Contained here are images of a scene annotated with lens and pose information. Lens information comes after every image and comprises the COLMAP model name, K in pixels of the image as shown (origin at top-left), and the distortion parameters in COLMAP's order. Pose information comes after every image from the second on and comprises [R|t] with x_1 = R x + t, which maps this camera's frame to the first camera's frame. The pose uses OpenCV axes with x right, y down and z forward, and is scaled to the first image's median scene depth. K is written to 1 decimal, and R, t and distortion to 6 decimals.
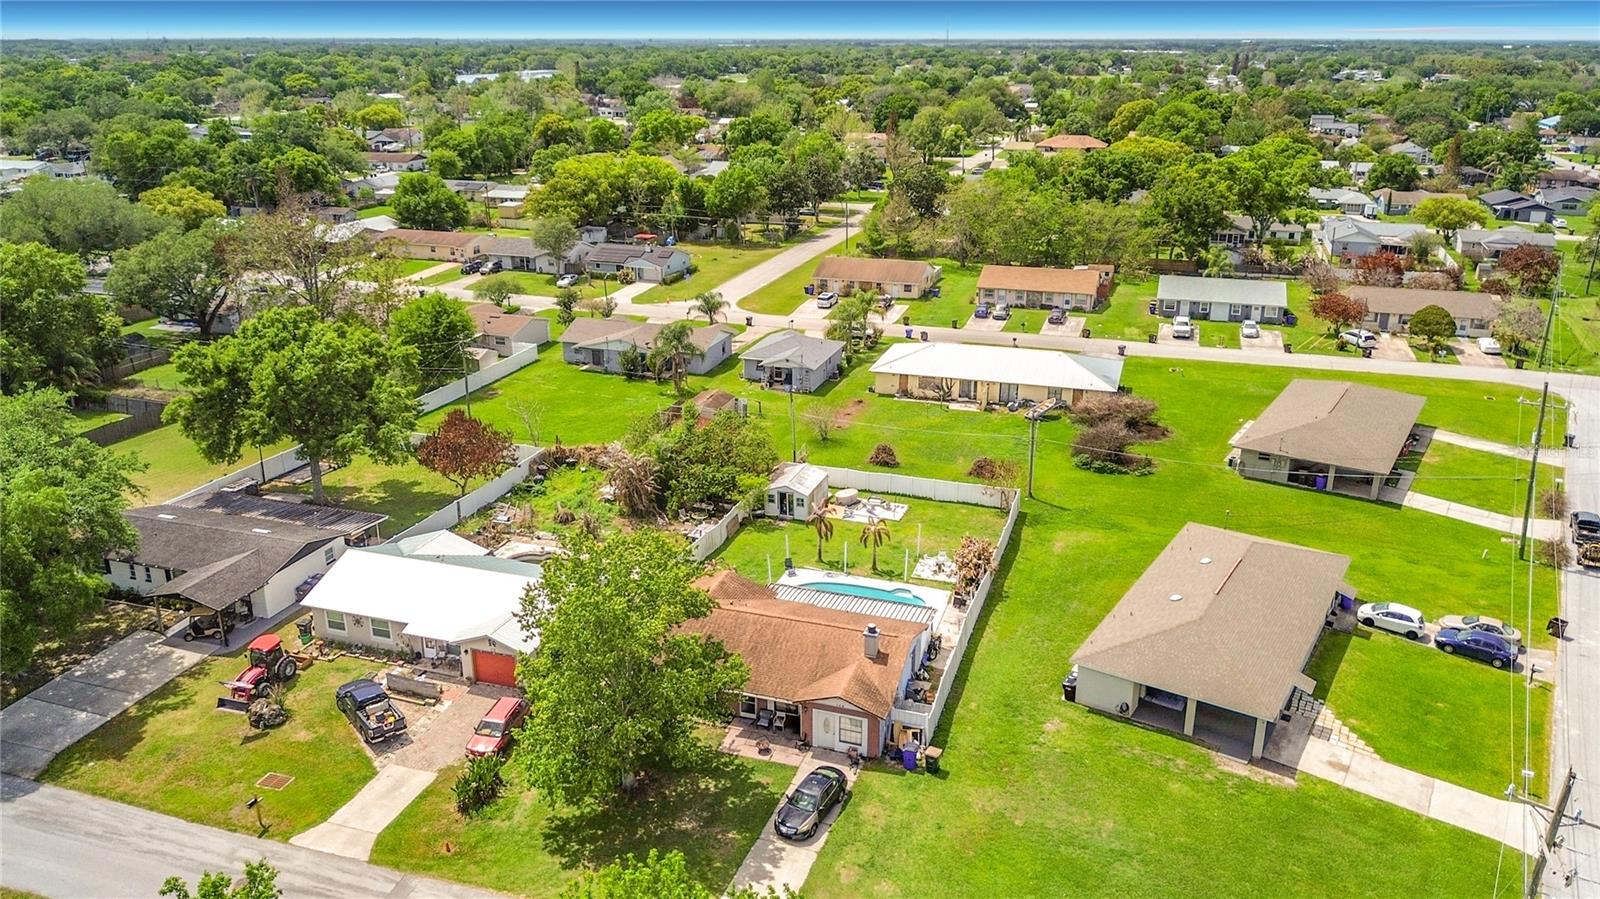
lens RADIAL K [[1142.2, 0, 800.0], [0, 1142.2, 449.5], [0, 0, 1]] dist [0.047257, -0.082691]
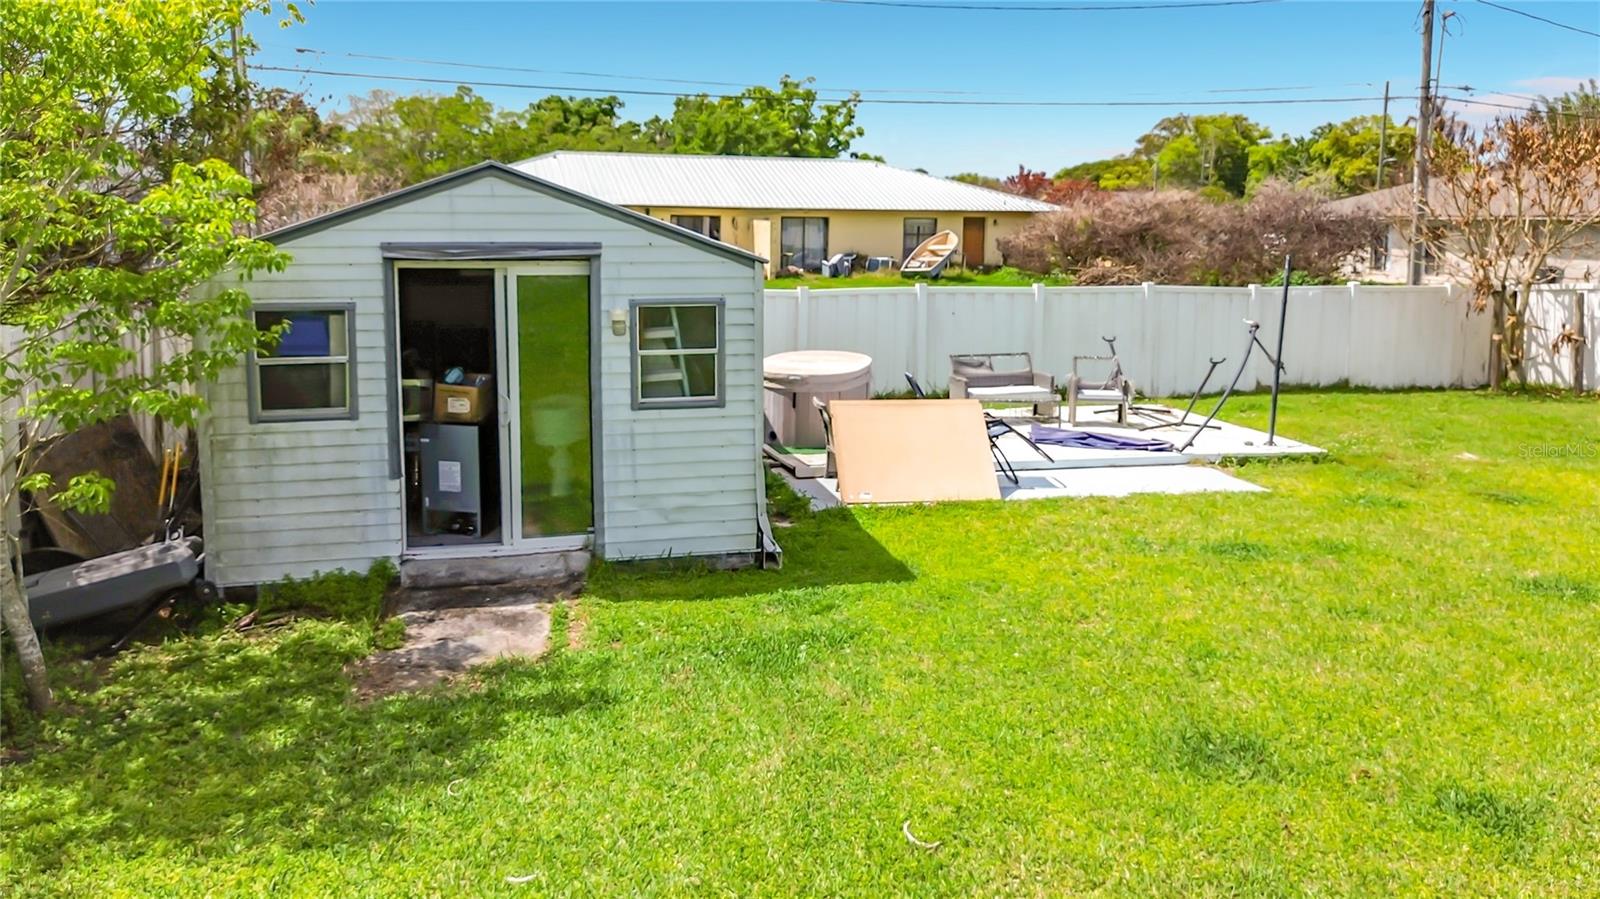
lens RADIAL K [[1175.1, 0, 796.2], [0, 1175.1, 389.8], [0, 0, 1]] dist [0.052377, -0.051079]
pose [[0.837277, -0.076574, 0.541391, -0.031681], [0.174940, 0.975615, -0.132560, 0.048142], [-0.518039, 0.205700, 0.830255, 0.703733]]
